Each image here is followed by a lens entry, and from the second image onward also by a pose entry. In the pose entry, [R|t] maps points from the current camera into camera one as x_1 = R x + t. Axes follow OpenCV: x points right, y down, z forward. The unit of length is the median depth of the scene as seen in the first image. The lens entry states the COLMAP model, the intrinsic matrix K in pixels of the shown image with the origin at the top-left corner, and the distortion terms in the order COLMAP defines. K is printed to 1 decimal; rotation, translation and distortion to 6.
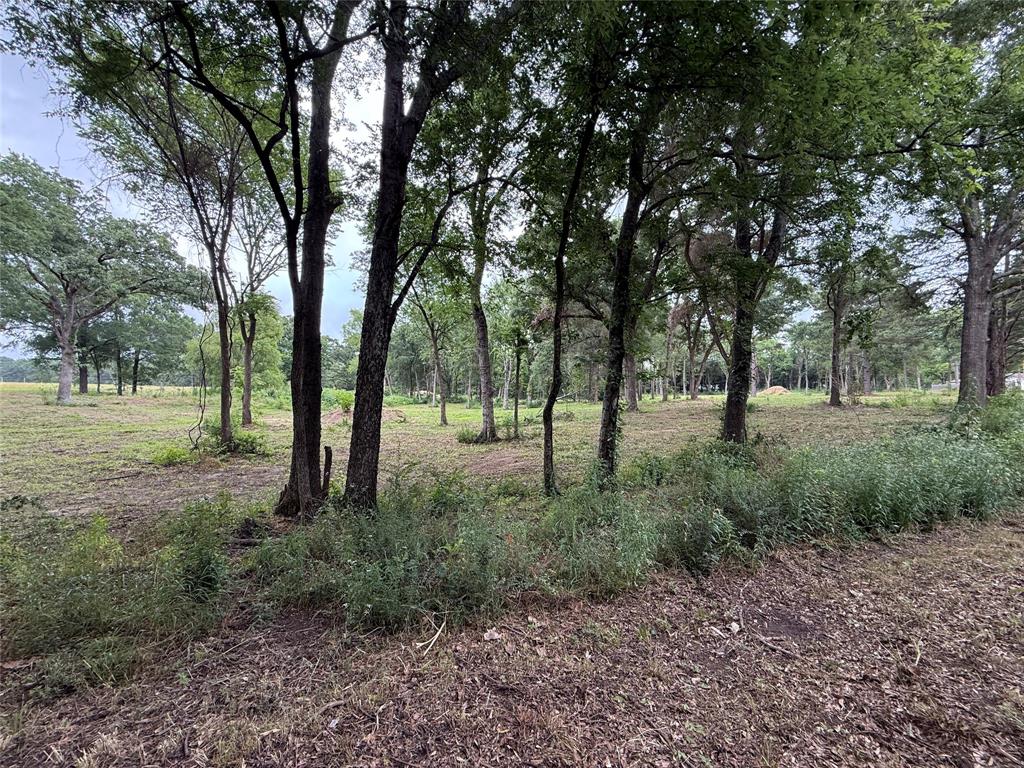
lens RADIAL K [[406.8, 0, 512.0], [0, 406.8, 384.0], [0, 0, 1]] dist [0.000453, -0.000038]
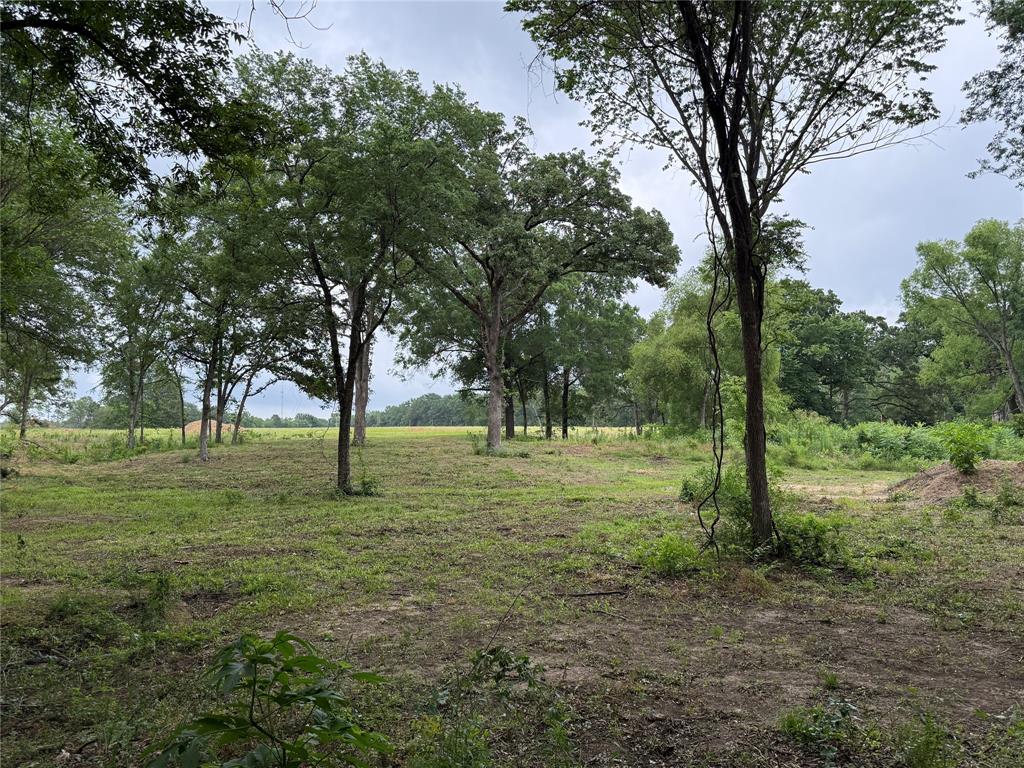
lens RADIAL K [[839.8, 0, 512.0], [0, 839.8, 384.0], [0, 0, 1]] dist [0.083492, 0.000549]
pose [[0.694823, -0.058451, -0.716801, -0.085907], [0.031234, 0.998204, -0.051122, 0.006962], [0.718502, 0.013133, 0.695401, 0.061398]]
